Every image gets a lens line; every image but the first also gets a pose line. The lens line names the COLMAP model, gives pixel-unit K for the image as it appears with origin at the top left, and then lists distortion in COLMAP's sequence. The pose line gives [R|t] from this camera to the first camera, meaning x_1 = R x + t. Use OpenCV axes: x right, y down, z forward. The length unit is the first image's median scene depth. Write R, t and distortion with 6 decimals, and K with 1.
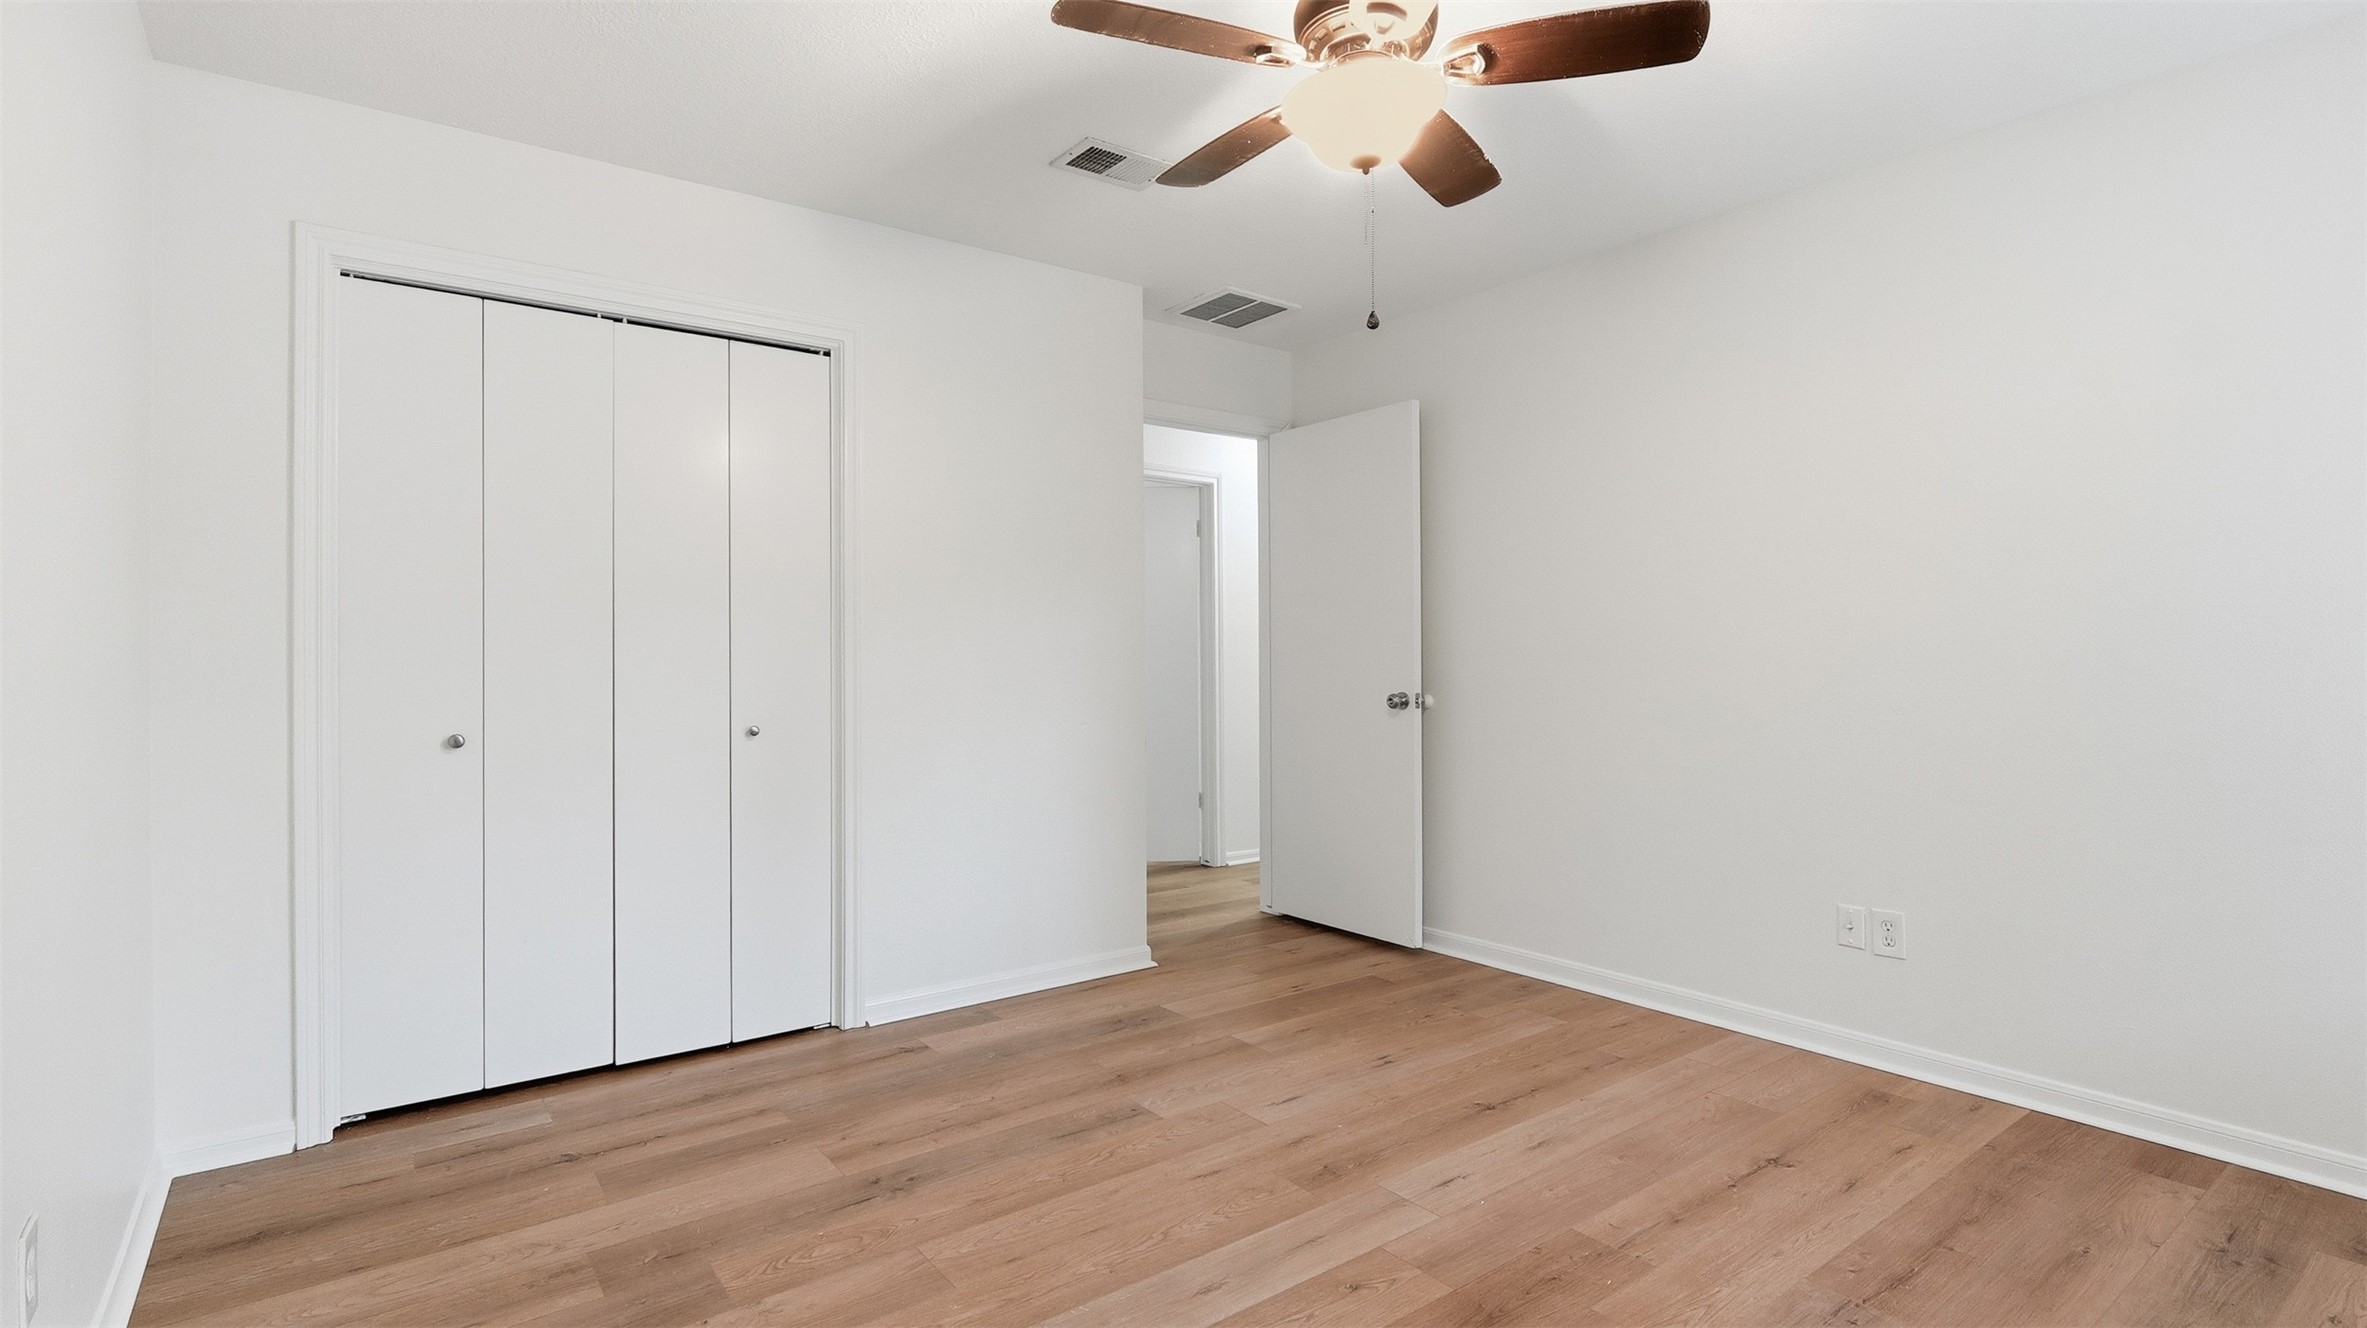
lens RADIAL K [[1118.7, 0, 1182.7], [0, 1118.7, 662.2], [0, 0, 1]] dist [-0.003599, 0.001533]
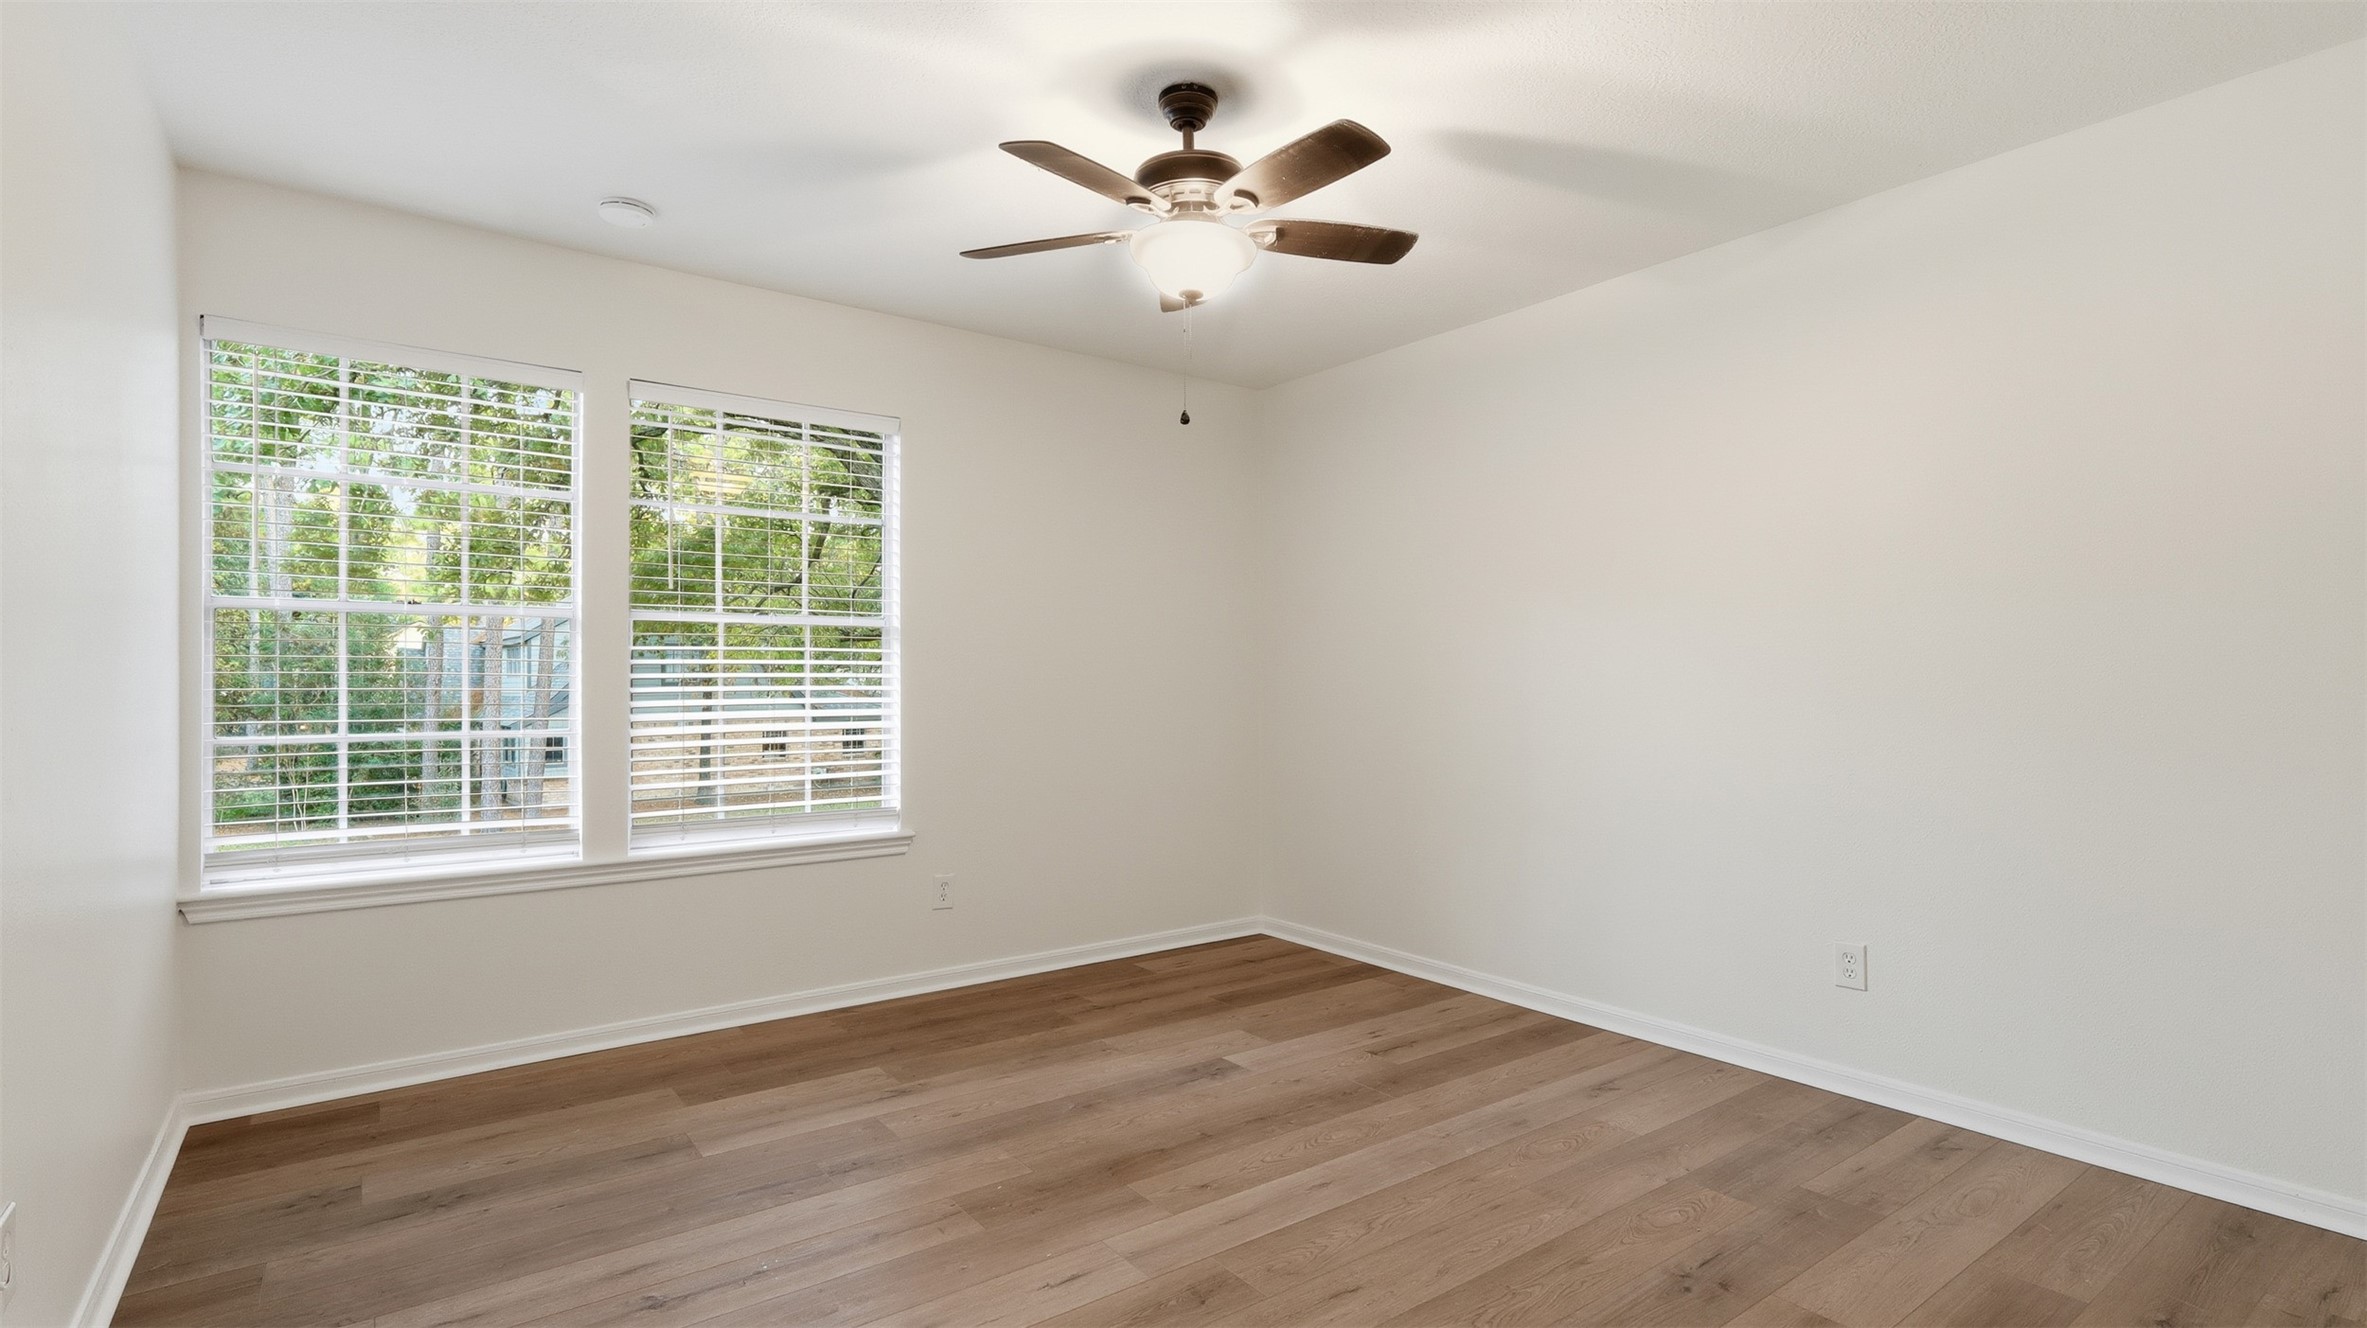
lens RADIAL K [[1118.7, 0, 1180.4], [0, 1118.7, 666.3], [0, 0, 1]] dist [-0.003599, 0.001533]
pose [[-0.999884, 0.005370, 0.014281, 0.148928], [0.005369, 0.999986, -0.000085, -0.023181], [-0.014282, -0.000008, -0.999898, 2.094582]]
